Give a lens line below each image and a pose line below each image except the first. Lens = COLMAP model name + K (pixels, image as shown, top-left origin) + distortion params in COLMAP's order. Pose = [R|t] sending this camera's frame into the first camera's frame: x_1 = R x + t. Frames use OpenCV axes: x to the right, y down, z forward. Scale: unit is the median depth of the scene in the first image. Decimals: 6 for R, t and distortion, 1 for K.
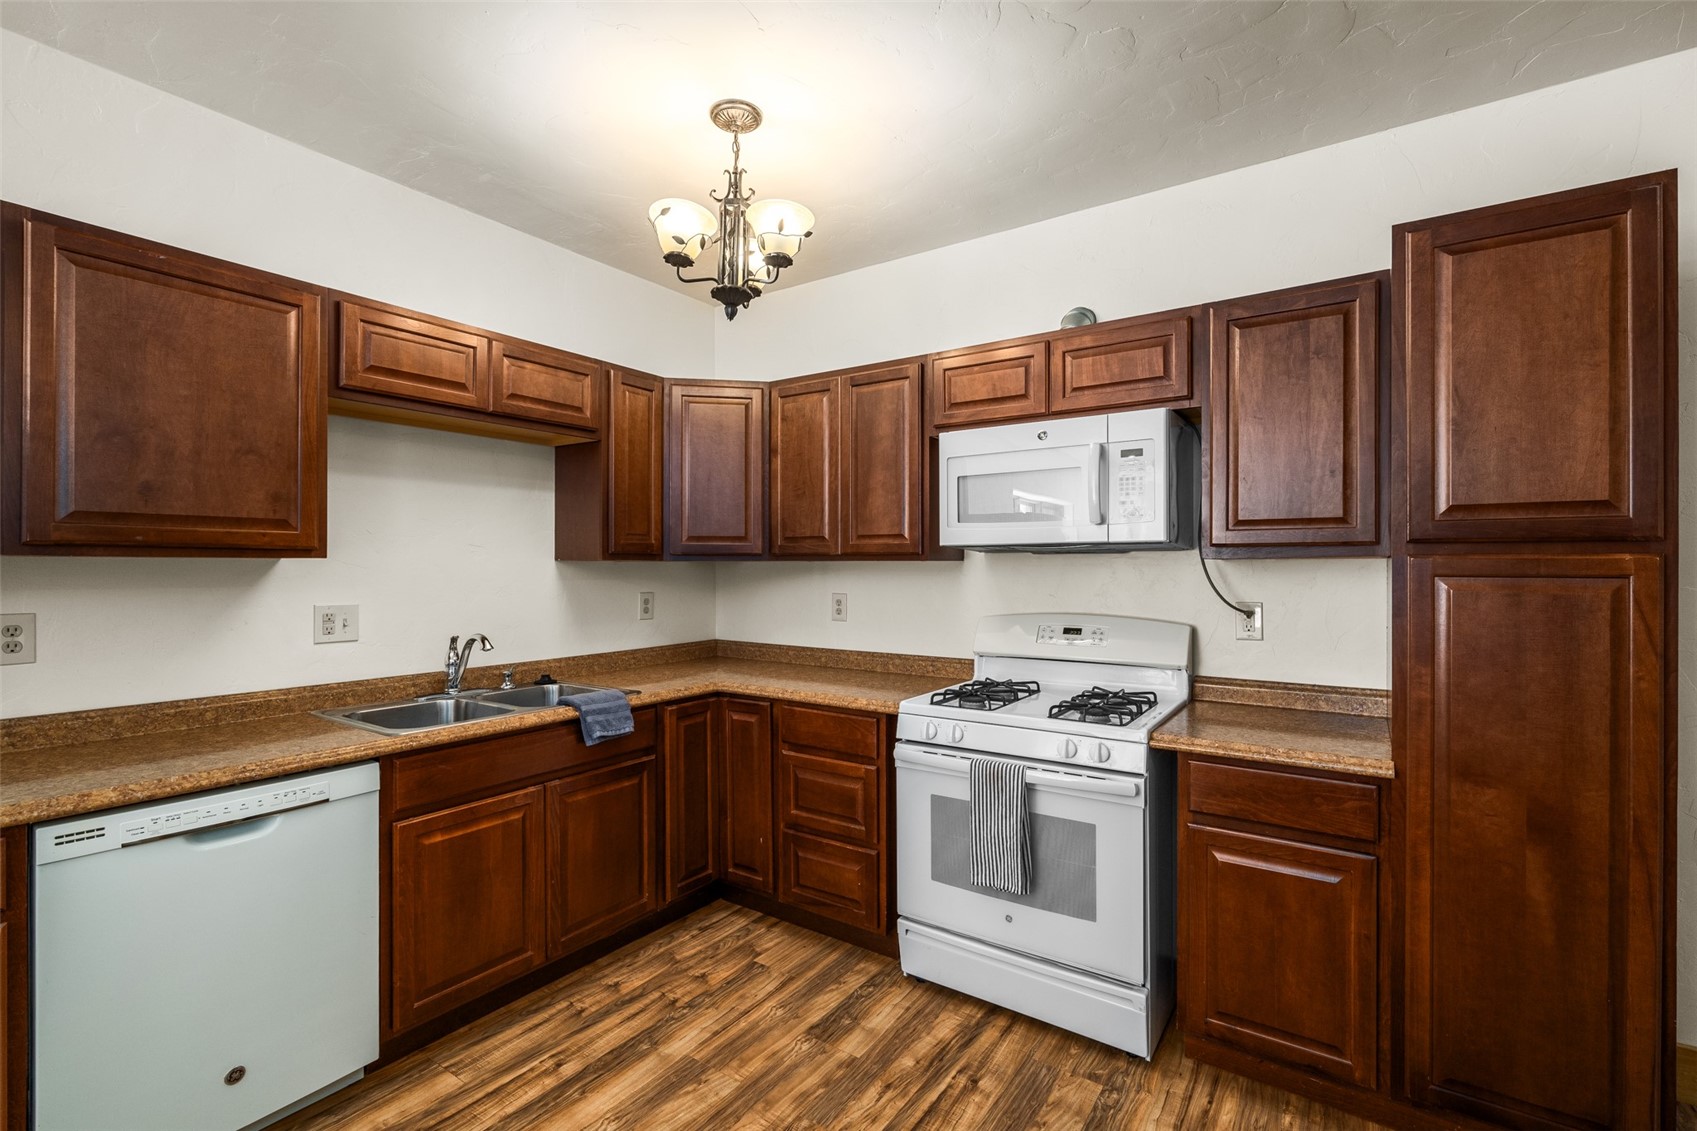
lens RADIAL K [[762.3, 0, 851.7], [0, 762.3, 565.3], [0, 0, 1]] dist [-0.000612, 0.000339]
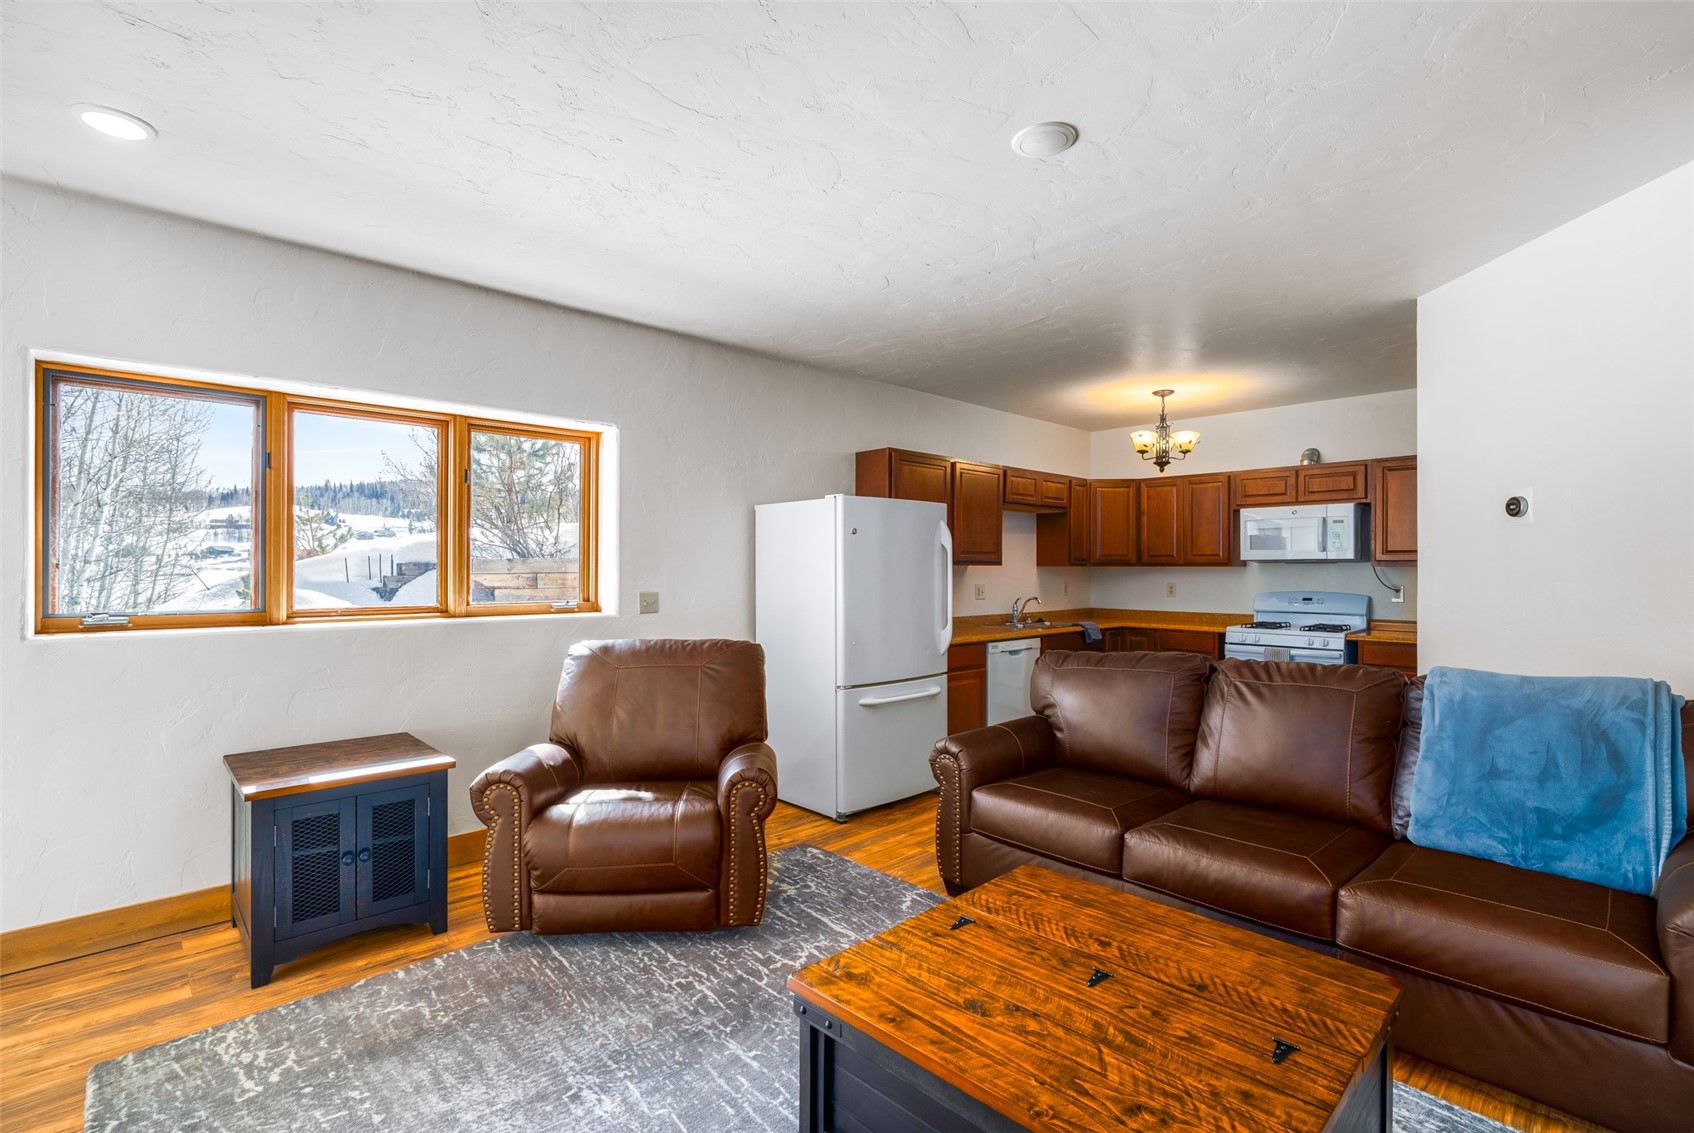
lens RADIAL K [[760.9, 0, 839.1], [0, 760.9, 568.9], [0, 0, 1]] dist [-0.000612, 0.000339]
pose [[0.972842, 0.001892, -0.231460, -0.551808], [-0.001649, 0.999998, 0.001244, -0.000957], [0.231462, -0.000828, 0.972844, -1.541963]]
